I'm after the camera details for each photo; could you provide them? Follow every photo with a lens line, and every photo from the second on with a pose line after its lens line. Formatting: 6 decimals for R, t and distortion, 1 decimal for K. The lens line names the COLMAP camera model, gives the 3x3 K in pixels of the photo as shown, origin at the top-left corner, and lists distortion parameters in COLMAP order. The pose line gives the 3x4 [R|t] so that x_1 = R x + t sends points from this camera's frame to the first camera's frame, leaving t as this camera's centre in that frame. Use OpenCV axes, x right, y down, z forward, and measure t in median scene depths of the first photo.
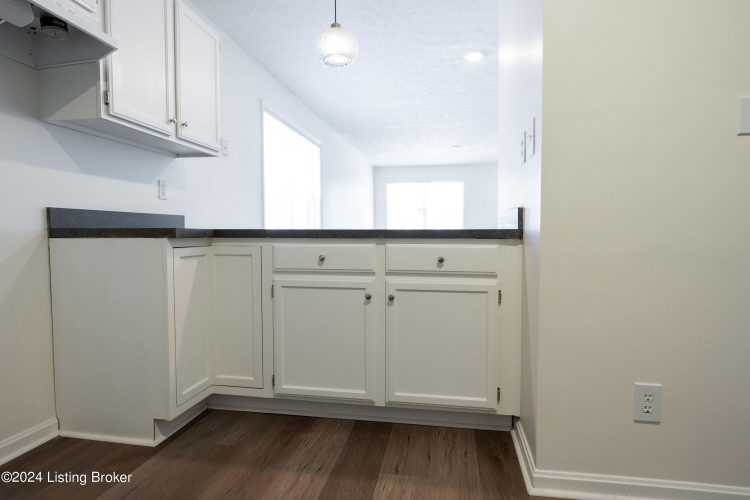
lens RADIAL K [[412.4, 0, 375.0], [0, 412.4, 249.7], [0, 0, 1]] dist [-0.000353, 0.001049]
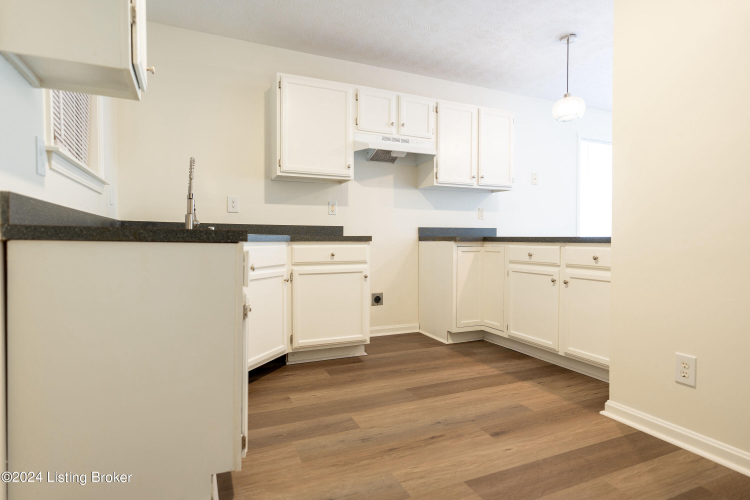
lens RADIAL K [[412.4, 0, 382.6], [0, 412.4, 248.8], [0, 0, 1]] dist [-0.000353, 0.001049]
pose [[0.571339, 0.021366, -0.820436, 0.876110], [-0.036974, 0.999316, 0.000276, 0.018554], [0.819881, 0.030178, 0.571738, -0.403122]]
